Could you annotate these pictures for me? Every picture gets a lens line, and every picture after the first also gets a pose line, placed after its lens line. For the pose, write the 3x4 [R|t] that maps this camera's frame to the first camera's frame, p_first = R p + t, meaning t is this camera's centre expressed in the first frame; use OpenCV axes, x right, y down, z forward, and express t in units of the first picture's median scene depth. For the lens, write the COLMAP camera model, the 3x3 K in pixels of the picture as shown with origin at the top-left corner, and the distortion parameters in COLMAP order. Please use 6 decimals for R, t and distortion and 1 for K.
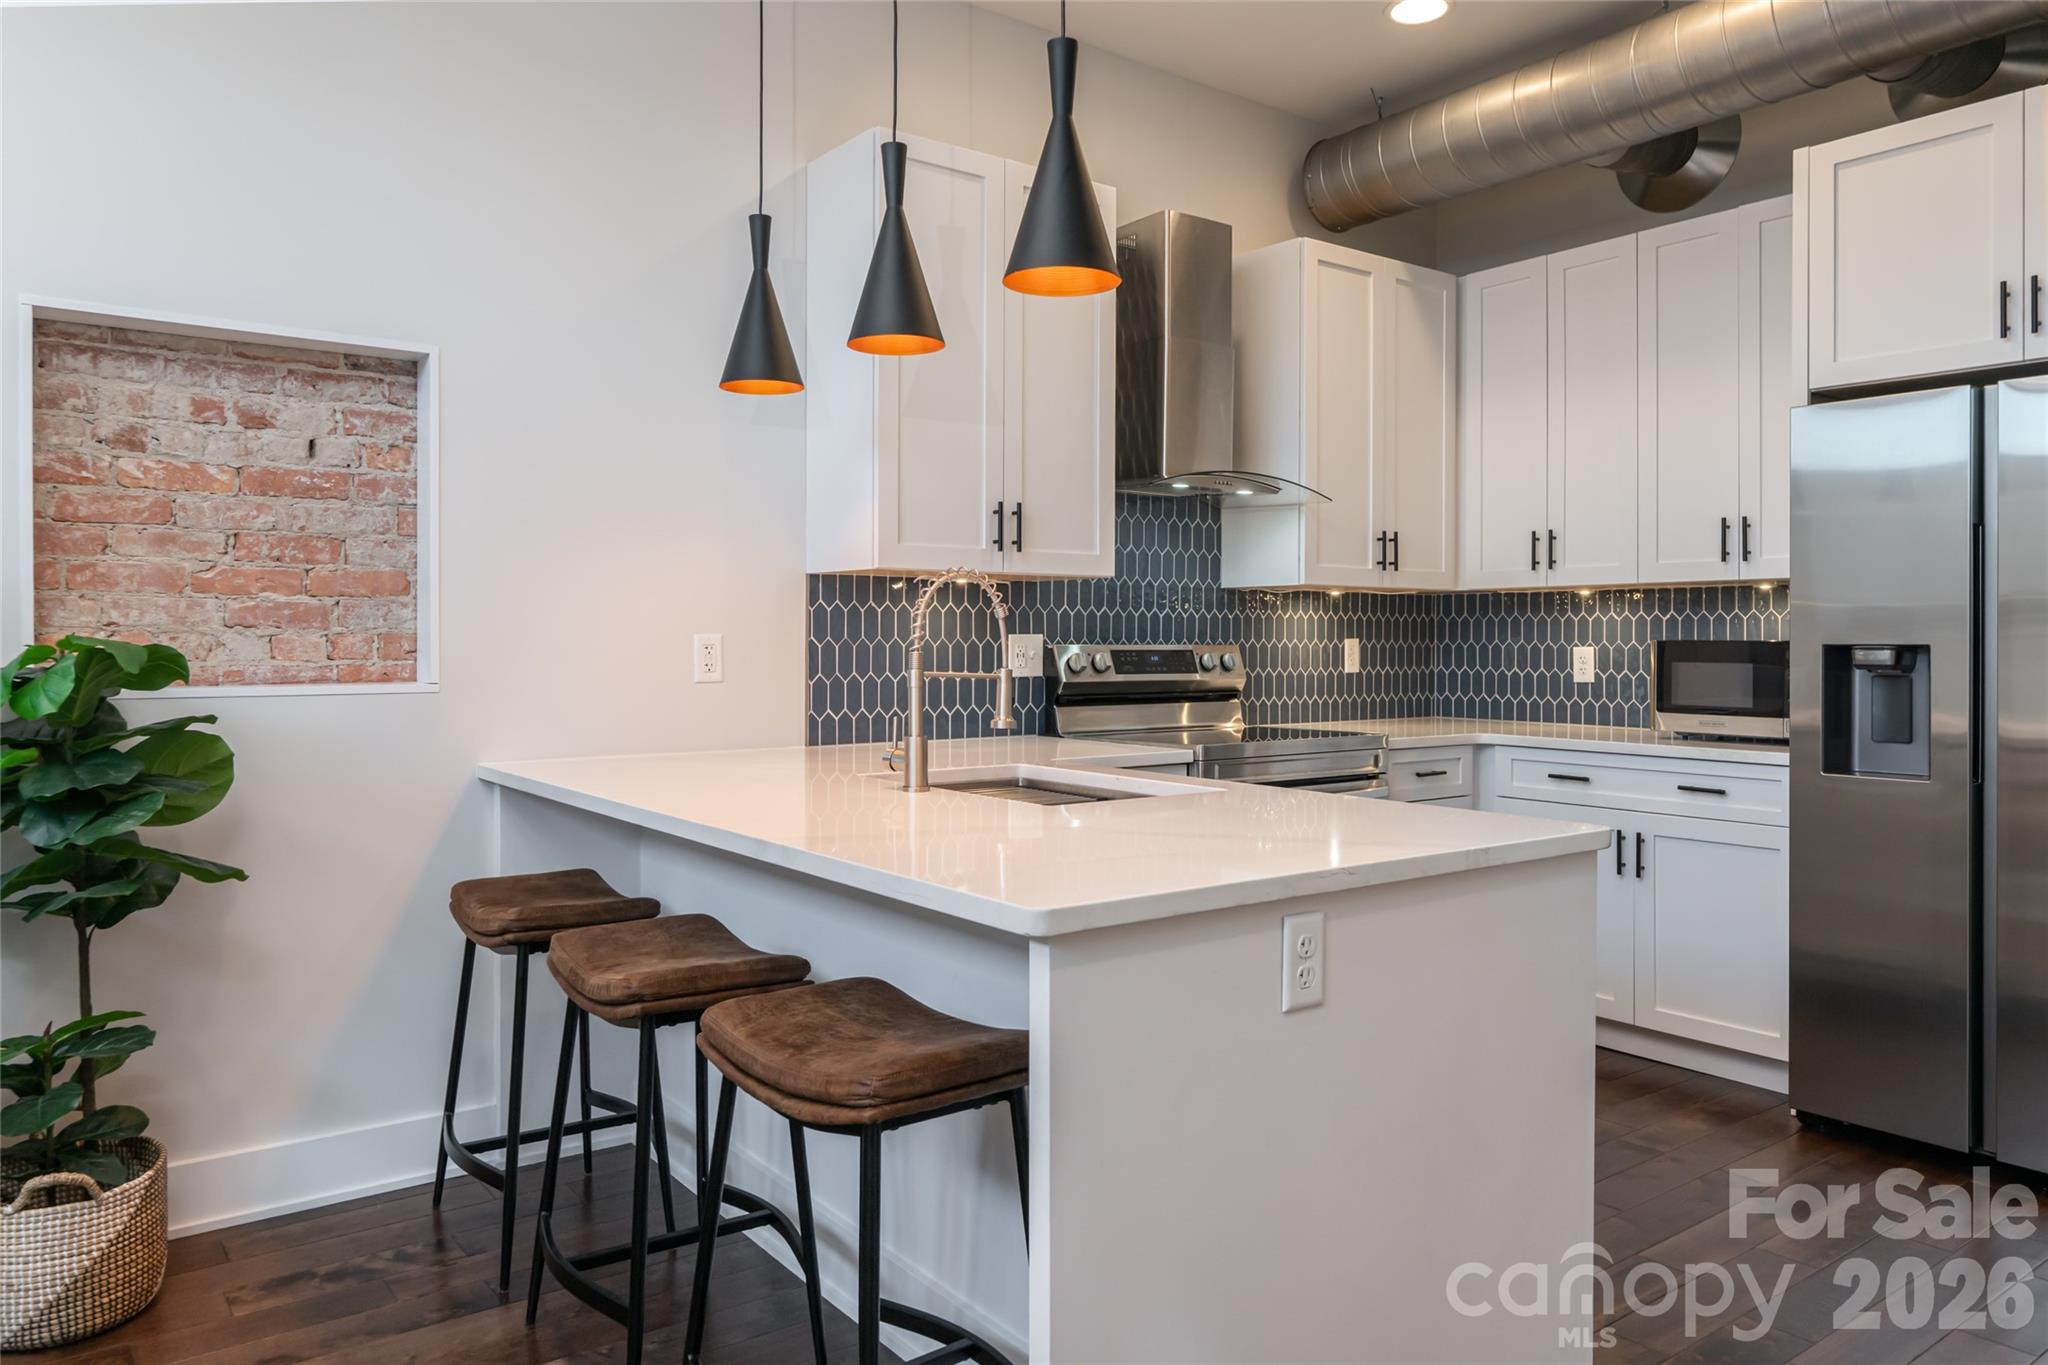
lens RADIAL K [[1393.0, 0, 999.5], [0, 1393.0, 644.4], [0, 0, 1]] dist [0.002198, -0.001846]
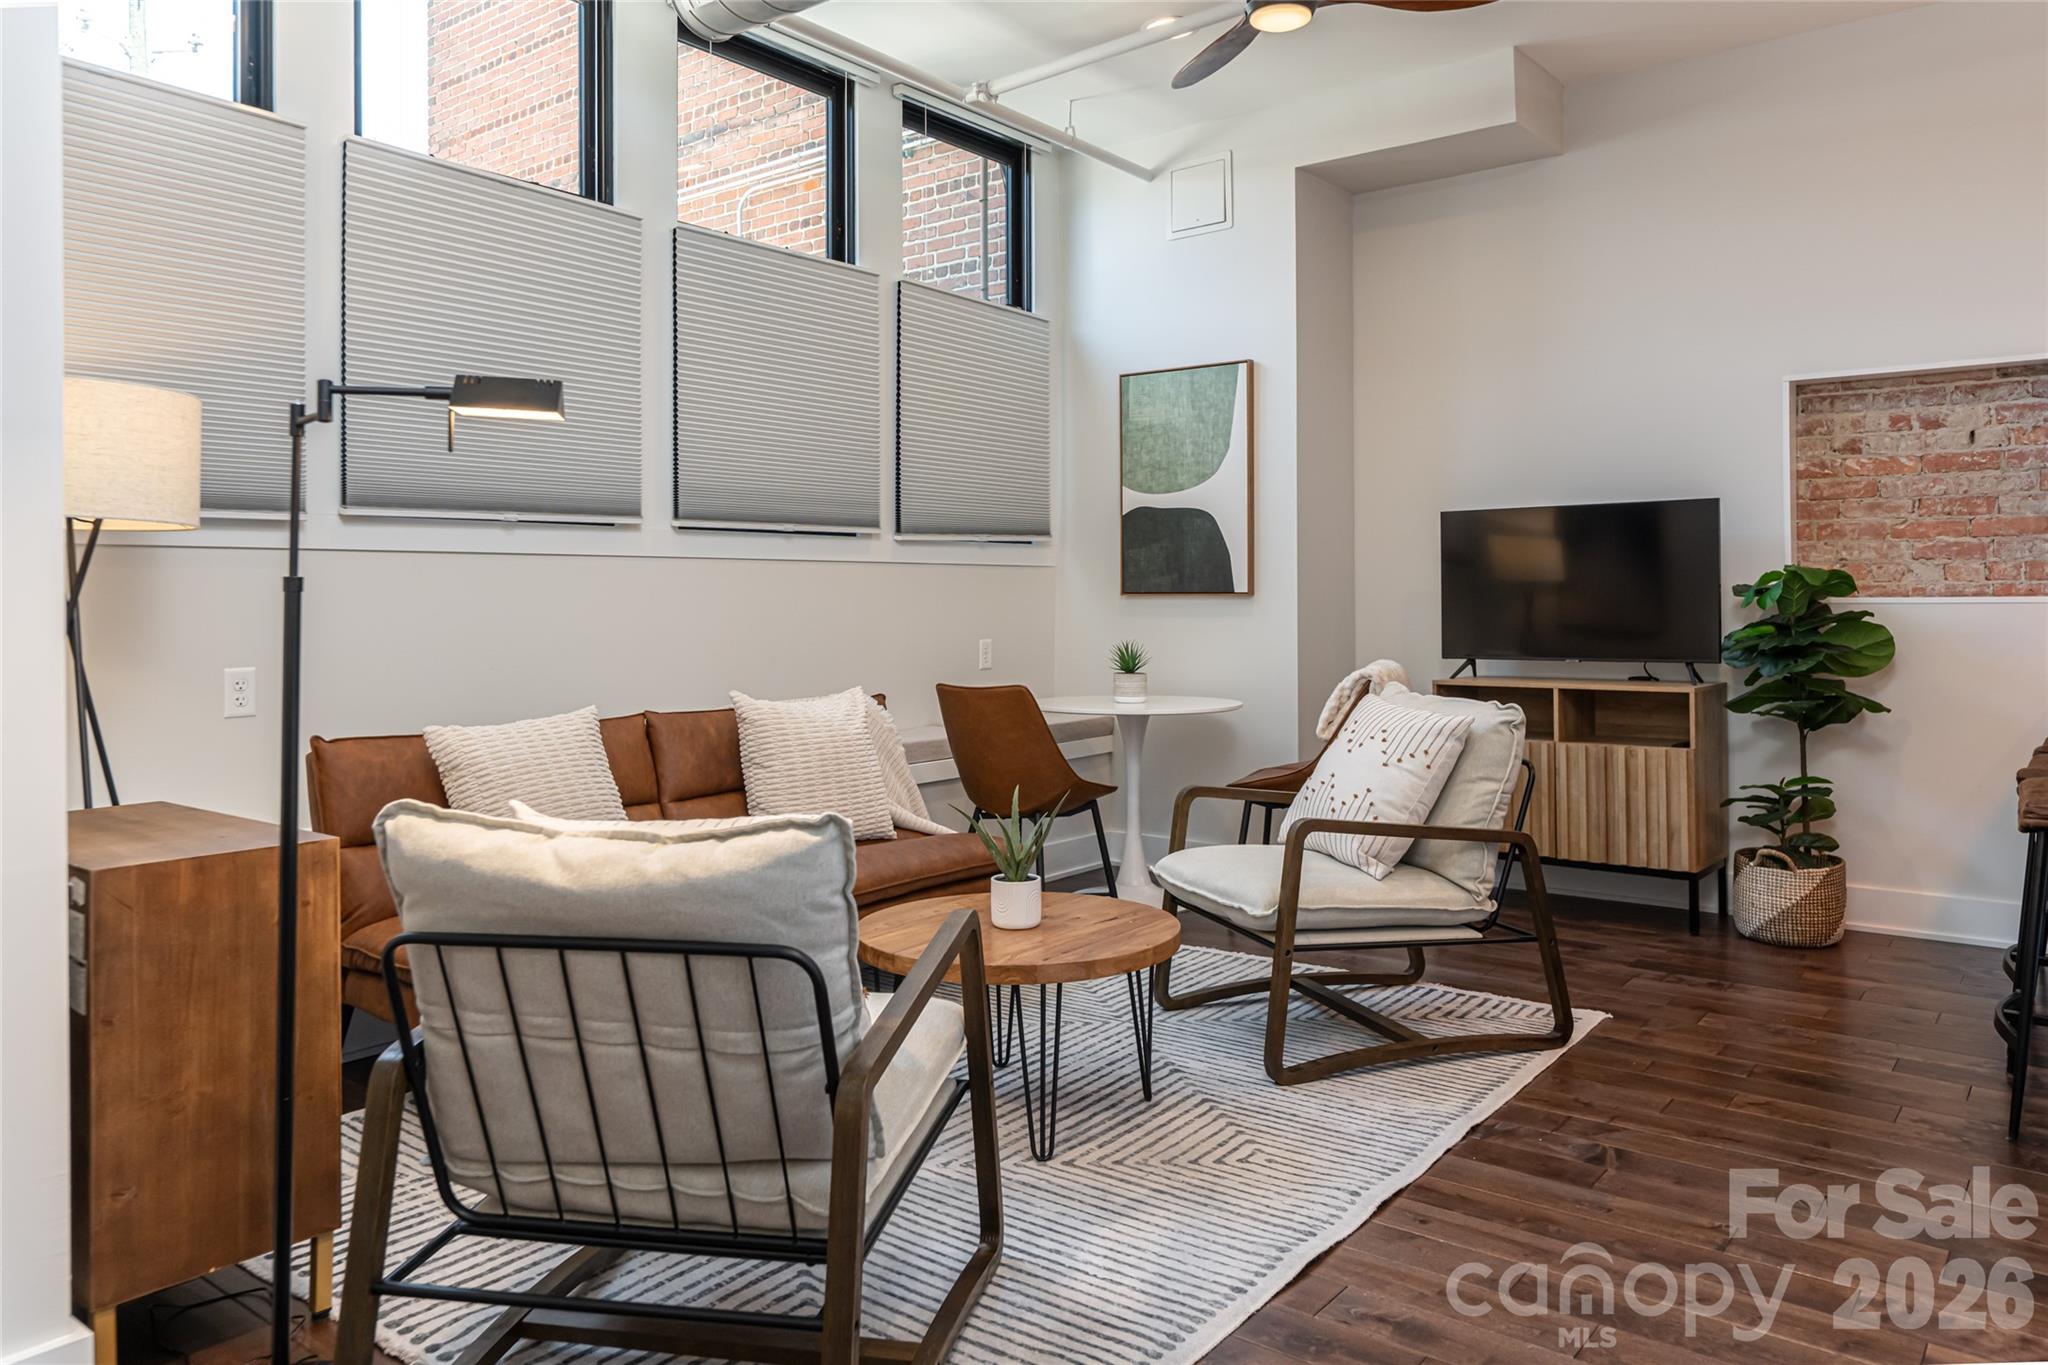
lens RADIAL K [[1393.0, 0, 1045.7], [0, 1393.0, 597.0], [0, 0, 1]] dist [0.002198, -0.001846]
pose [[0.270350, -0.004084, -0.962754, 0.642836], [0.003366, 0.999989, -0.003296, 0.029598], [0.962756, -0.002350, 0.270361, -0.334203]]
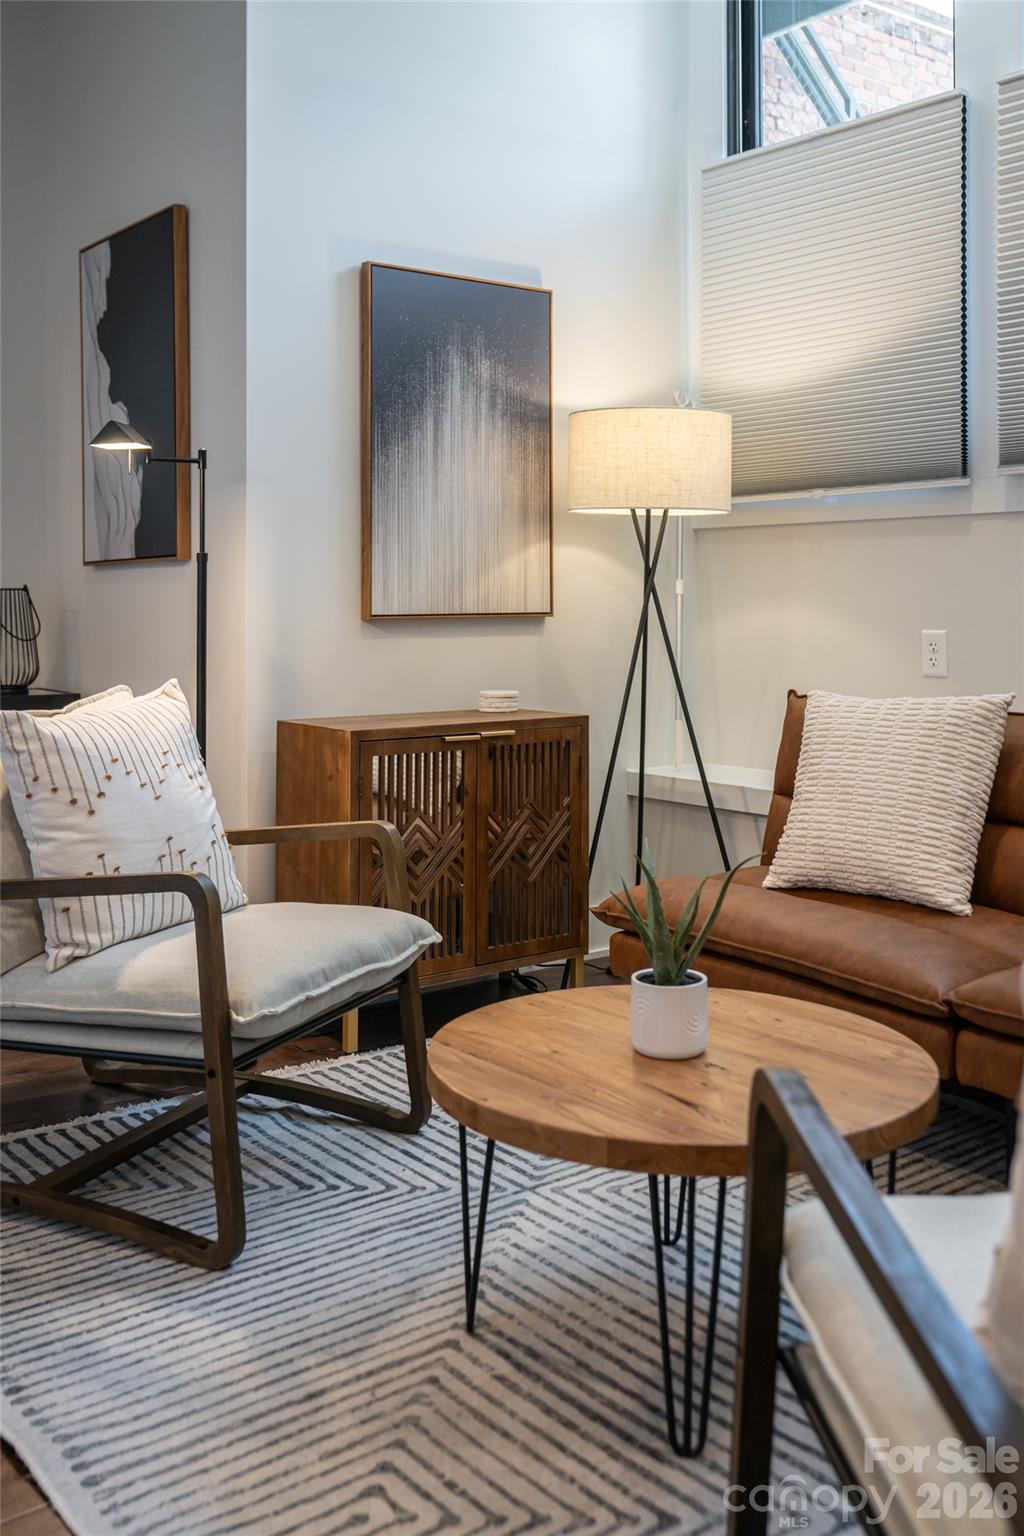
lens RADIAL K [[1454.1, 0, 511.8], [0, 1454.1, 766.4], [0, 0, 1]] dist [0.008568, 0.000000]
pose [[-0.999639, 0.013884, -0.023010, -0.154026], [0.011066, 0.992907, 0.118374, 0.043811], [0.024490, 0.118076, -0.992702, 0.478810]]
